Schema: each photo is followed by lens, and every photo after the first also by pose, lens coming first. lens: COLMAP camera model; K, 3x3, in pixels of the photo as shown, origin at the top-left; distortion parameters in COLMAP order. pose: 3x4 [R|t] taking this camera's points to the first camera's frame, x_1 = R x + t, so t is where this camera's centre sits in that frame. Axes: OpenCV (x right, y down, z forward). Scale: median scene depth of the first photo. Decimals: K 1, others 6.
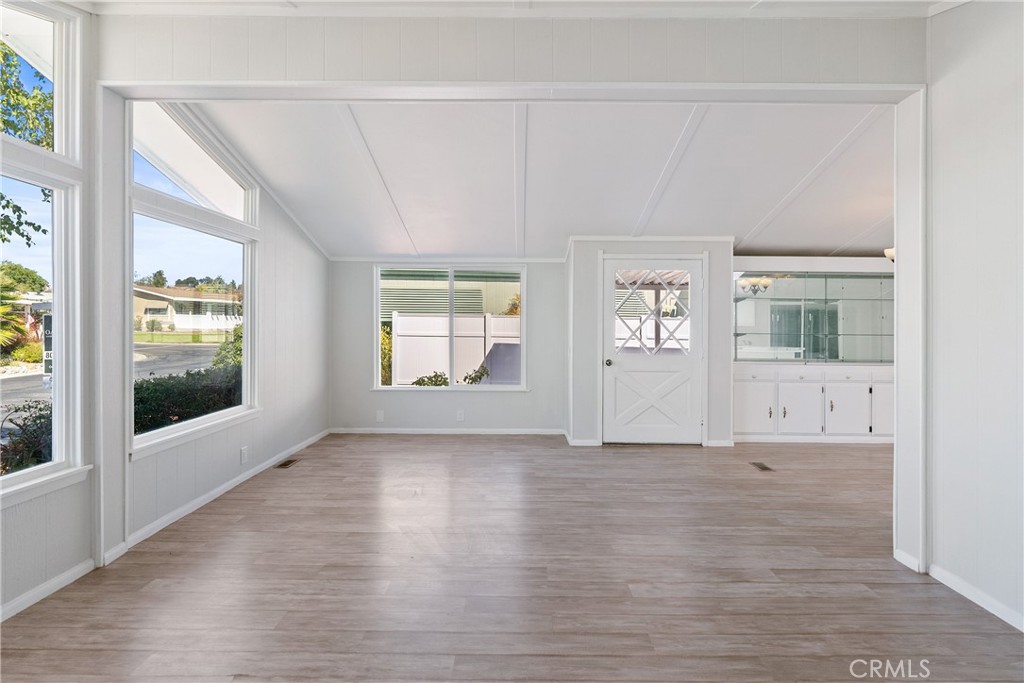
lens RADIAL K [[541.3, 0, 516.5], [0, 541.3, 336.4], [0, 0, 1]] dist [0.006235, 0.001305]
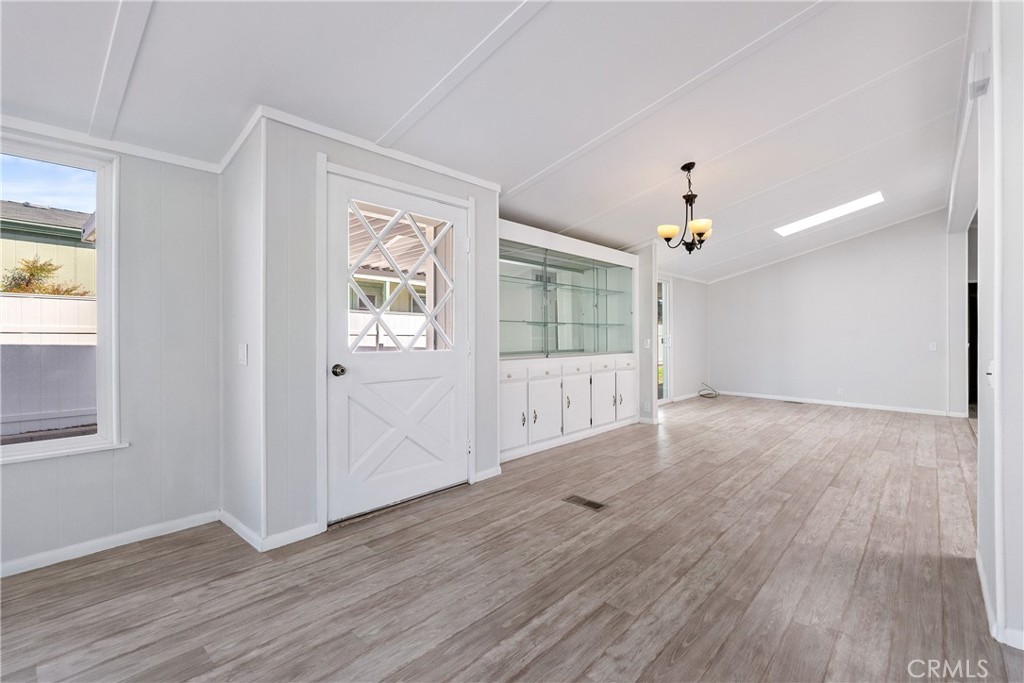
lens RADIAL K [[471.2, 0, 517.1], [0, 471.2, 333.3], [0, 0, 1]] dist [-0.002148, 0.000302]
pose [[0.663733, -0.006923, 0.747938, -0.096606], [0.013994, 0.999897, -0.003163, 0.027385], [-0.747839, 0.012566, 0.663761, 0.946685]]
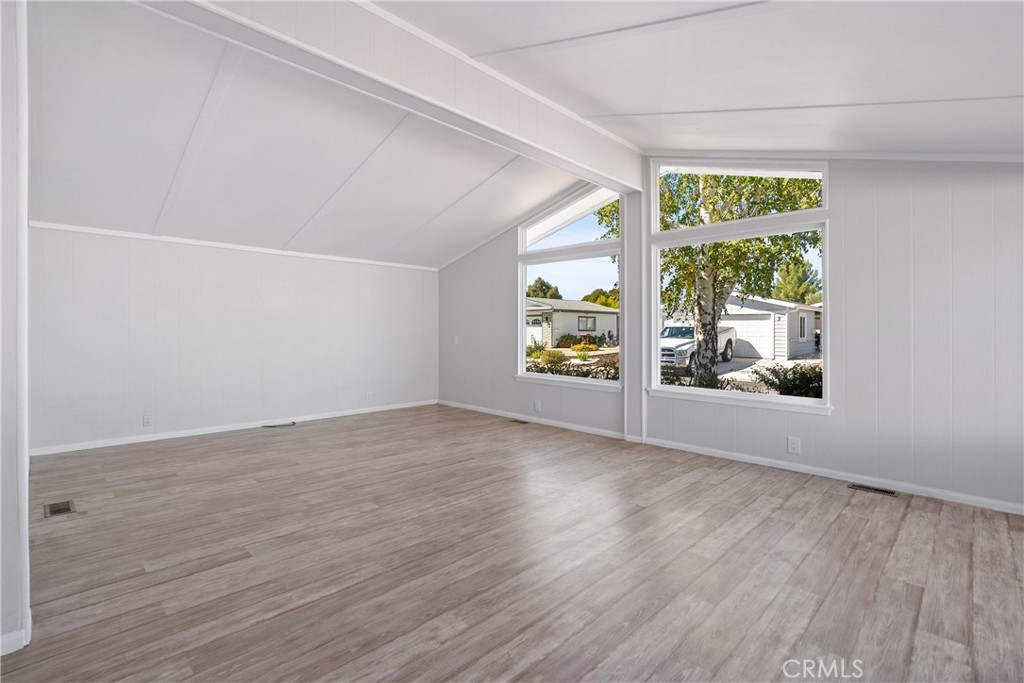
lens RADIAL K [[471.2, 0, 519.3], [0, 471.2, 322.6], [0, 0, 1]] dist [-0.002148, 0.000302]
pose [[-0.693472, -0.027726, -0.719950, 0.629223], [-0.030913, 0.999484, -0.008715, 0.018725], [0.719820, 0.016213, -0.693971, 1.599277]]
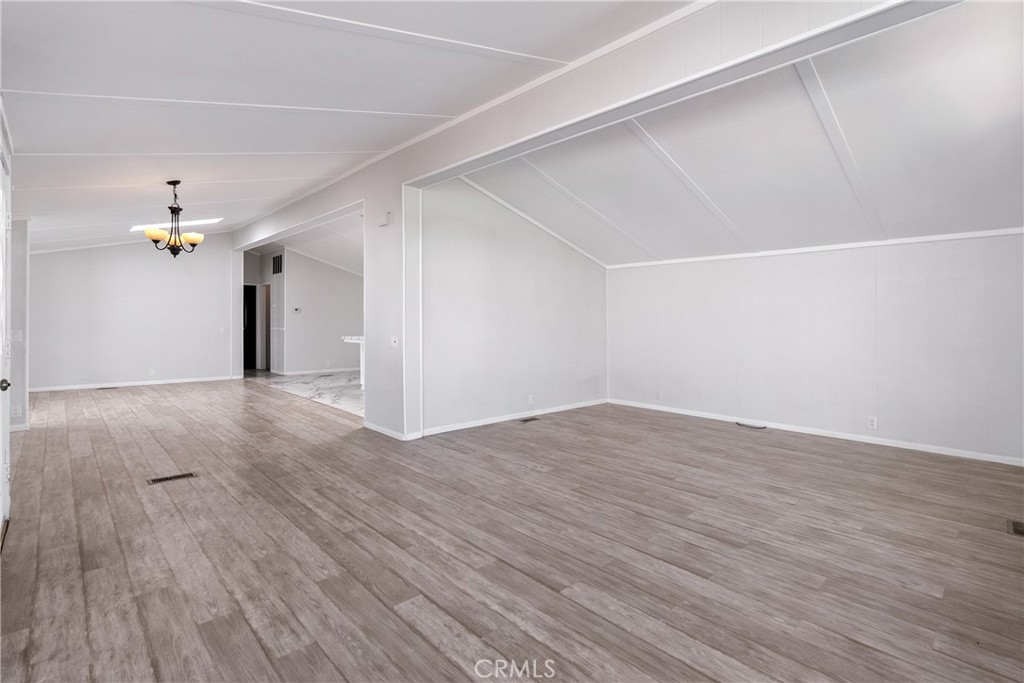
lens RADIAL K [[471.2, 0, 512.6], [0, 471.2, 325.0], [0, 0, 1]] dist [-0.002148, 0.000302]
pose [[-0.696700, -0.021479, 0.717041, -0.574576], [-0.002967, 0.999629, 0.027061, -0.011505], [-0.717357, 0.016727, -0.696505, 1.623494]]
